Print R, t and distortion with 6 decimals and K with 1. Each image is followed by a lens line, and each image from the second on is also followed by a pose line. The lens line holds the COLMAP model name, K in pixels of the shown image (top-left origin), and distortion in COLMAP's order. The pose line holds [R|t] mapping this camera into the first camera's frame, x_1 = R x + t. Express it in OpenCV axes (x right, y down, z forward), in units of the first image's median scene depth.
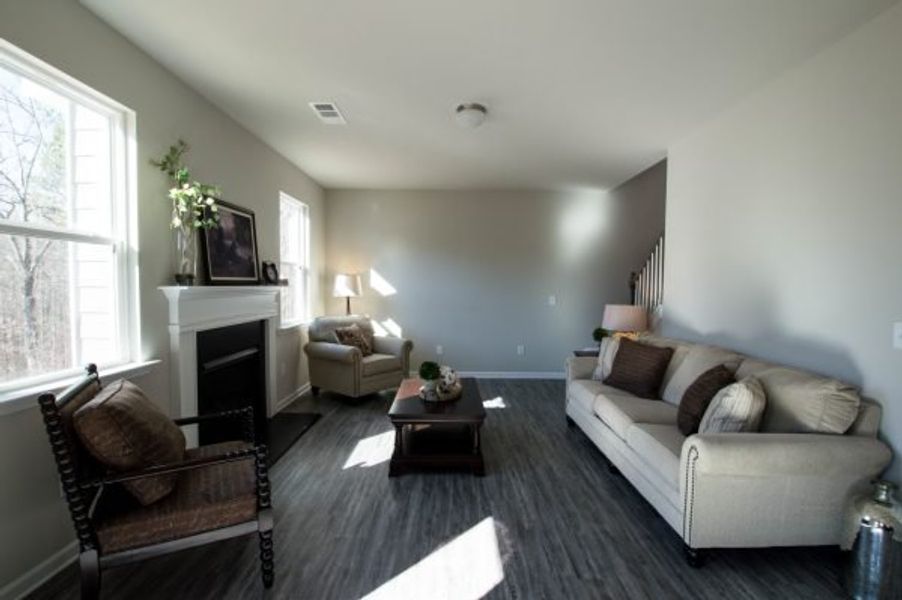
lens RADIAL K [[403.1, 0, 451.5], [0, 403.1, 303.5], [0, 0, 1]] dist [-0.032851, 0.000203]
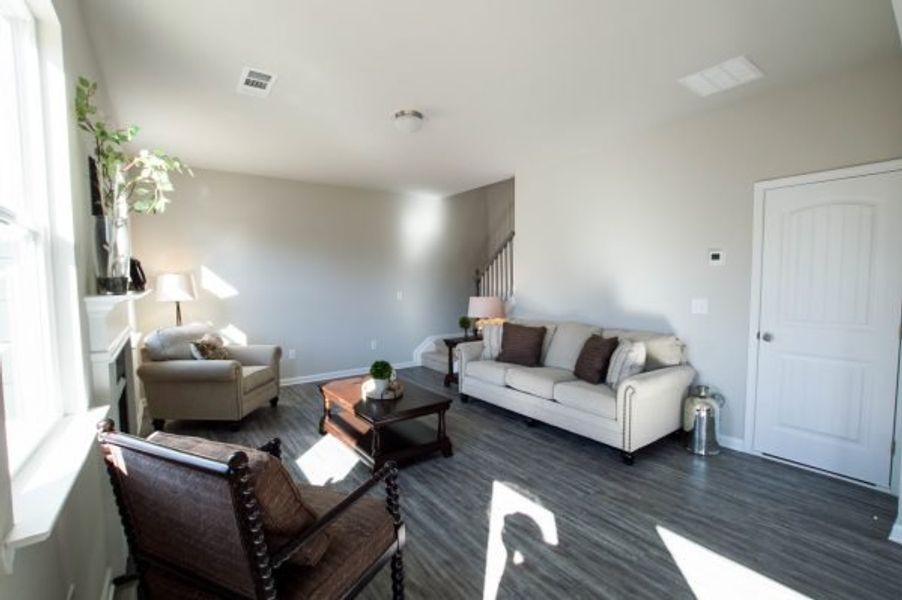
lens RADIAL K [[403.1, 0, 451.5], [0, 403.1, 303.5], [0, 0, 1]] dist [-0.032851, 0.000203]
pose [[0.811698, -0.051275, 0.581822, -0.477973], [0.043167, 0.998681, 0.027789, -0.018494], [-0.582480, 0.002559, 0.812841, 0.081779]]
